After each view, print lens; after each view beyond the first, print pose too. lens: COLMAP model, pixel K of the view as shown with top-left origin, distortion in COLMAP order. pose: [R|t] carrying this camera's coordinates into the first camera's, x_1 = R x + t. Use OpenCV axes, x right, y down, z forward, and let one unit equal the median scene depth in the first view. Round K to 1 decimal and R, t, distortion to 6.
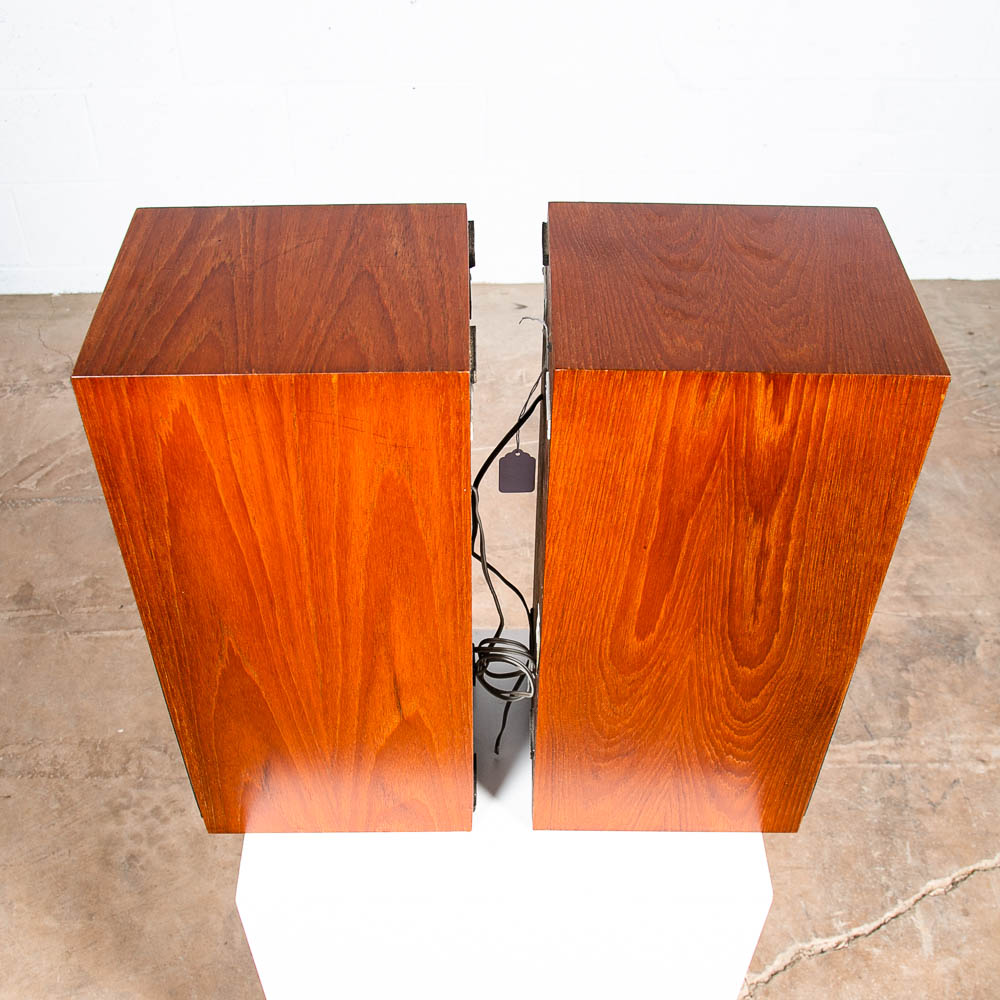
lens RADIAL K [[1254.3, 0, 502.1], [0, 1254.3, 523.0], [0, 0, 1]] dist [-0.110965, 0.000000]
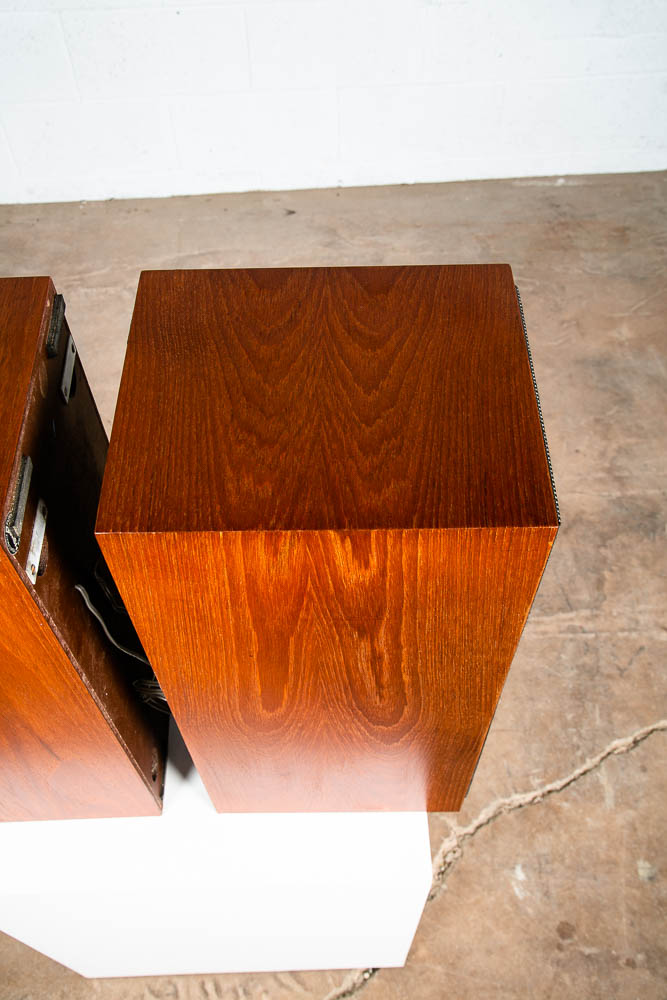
lens RADIAL K [[941.7, 0, 340.8], [0, 941.7, 509.0], [0, 0, 1]] dist [-0.050341, 0.000000]
pose [[0.999642, -0.026735, 0.000372, 0.174972], [0.026184, 0.981680, 0.188731, -0.211257], [-0.005411, -0.188654, 0.982029, 0.298921]]
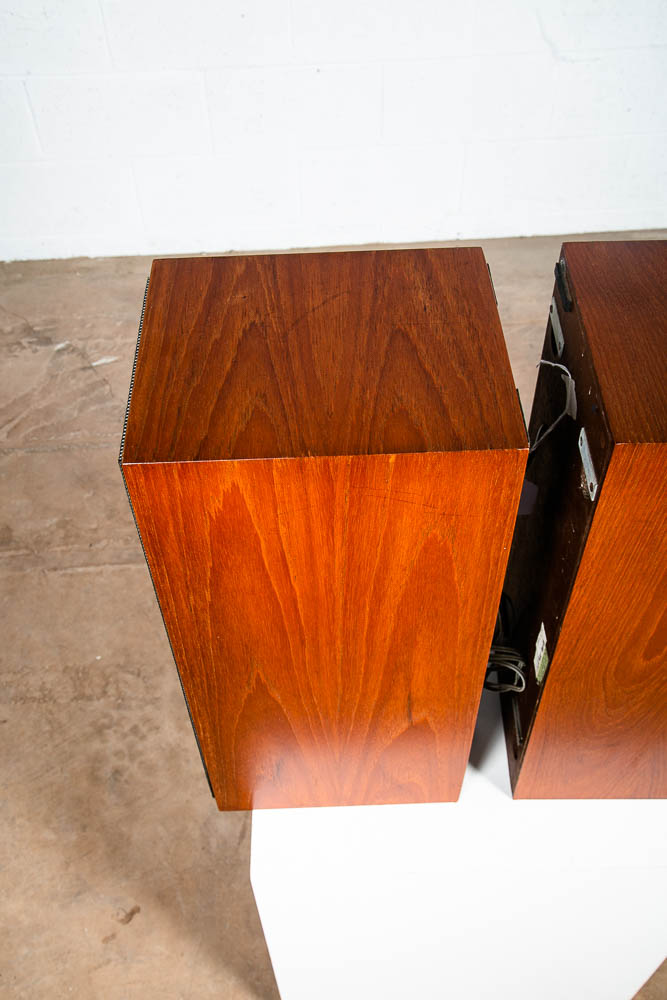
lens RADIAL K [[1004.7, 0, 338.4], [0, 1004.7, 500.5], [0, 0, 1]] dist [-0.022668, 0.000000]
pose [[0.999470, -0.025646, -0.020038, -0.132169], [0.027337, 0.995631, 0.089284, -0.126793], [0.017661, -0.089785, 0.995805, 0.169816]]
